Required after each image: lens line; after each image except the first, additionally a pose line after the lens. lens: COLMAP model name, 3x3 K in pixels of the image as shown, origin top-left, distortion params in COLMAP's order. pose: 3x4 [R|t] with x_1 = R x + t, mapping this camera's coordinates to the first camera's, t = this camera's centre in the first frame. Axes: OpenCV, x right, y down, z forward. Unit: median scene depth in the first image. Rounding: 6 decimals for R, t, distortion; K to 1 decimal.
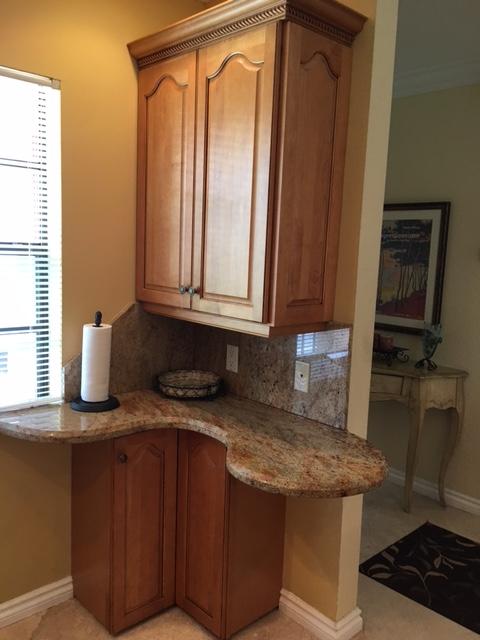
lens RADIAL K [[547.6, 0, 240.5], [0, 547.6, 321.9], [0, 0, 1]] dist [0.012958, -0.008277]
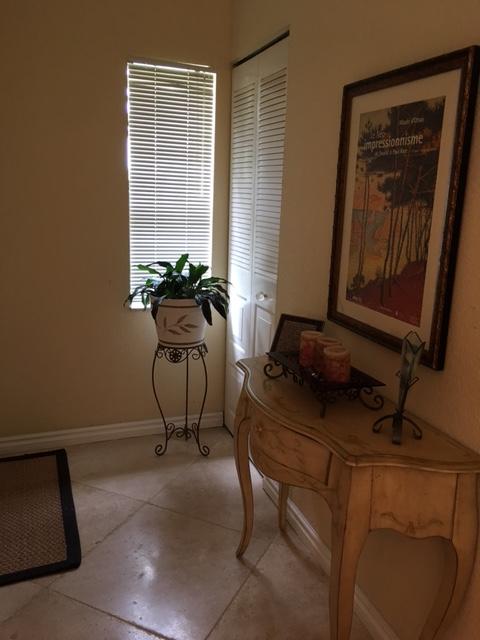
lens RADIAL K [[547.6, 0, 240.2], [0, 547.6, 316.8], [0, 0, 1]] dist [0.012958, -0.008277]
pose [[0.920487, 0.086818, -0.381008, 0.366023], [-0.057251, 0.994449, 0.088286, -0.043168], [0.386558, -0.059453, 0.920347, 0.515635]]
